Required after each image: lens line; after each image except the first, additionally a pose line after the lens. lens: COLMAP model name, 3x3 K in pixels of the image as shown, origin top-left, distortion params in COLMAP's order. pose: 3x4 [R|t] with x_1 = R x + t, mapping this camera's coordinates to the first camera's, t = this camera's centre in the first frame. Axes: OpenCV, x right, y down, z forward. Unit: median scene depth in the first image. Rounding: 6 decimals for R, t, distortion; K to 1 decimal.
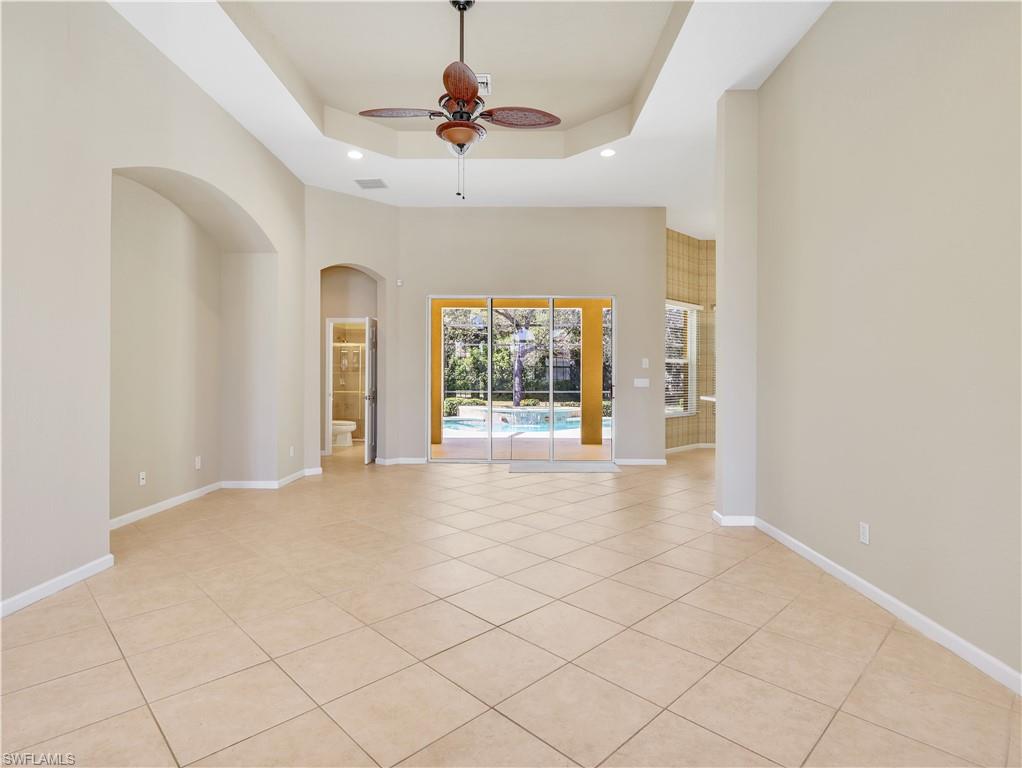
lens RADIAL K [[543.5, 0, 515.5], [0, 543.5, 374.9], [0, 0, 1]] dist [0.004410, -0.001250]
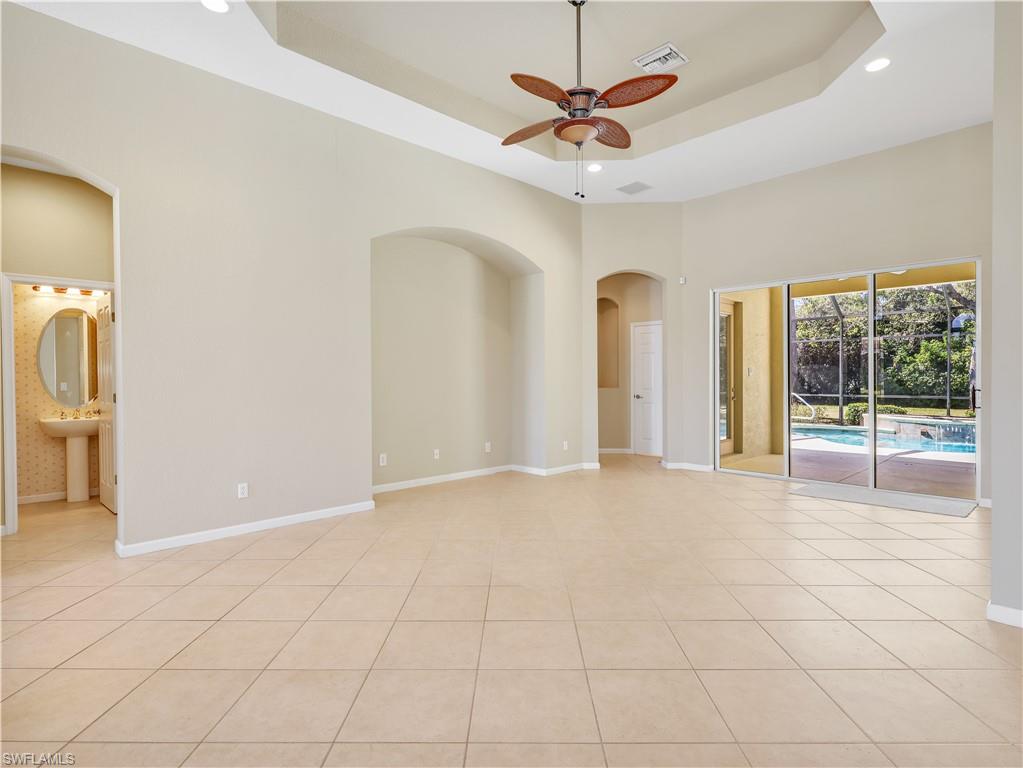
lens RADIAL K [[544.1, 0, 517.7], [0, 544.1, 377.4], [0, 0, 1]] dist [0.004410, -0.001250]
pose [[0.700175, -0.008417, -0.713922, 0.304862], [0.008842, 0.999956, -0.003117, 0.002456], [0.713917, -0.004130, 0.700219, 0.132377]]
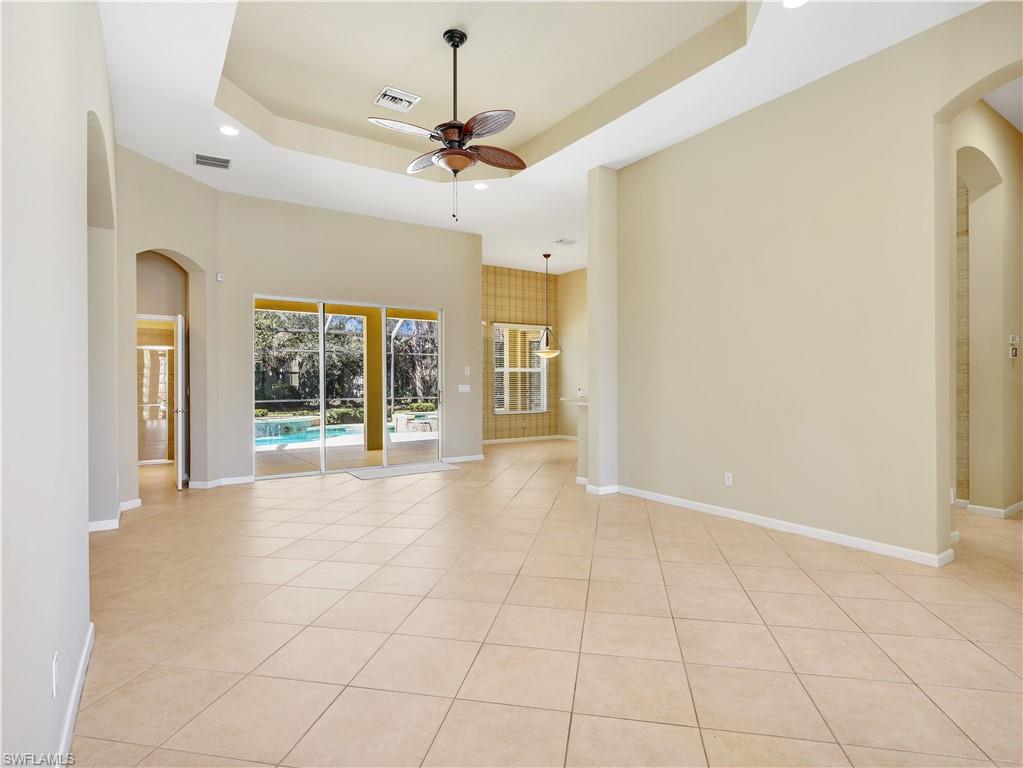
lens RADIAL K [[544.1, 0, 503.6], [0, 544.1, 382.9], [0, 0, 1]] dist [0.004410, -0.001250]
pose [[0.824651, -0.007523, 0.565591, -0.373002], [0.006501, 0.999972, 0.003822, -0.001204], [-0.565604, 0.000525, 0.824677, 0.026628]]
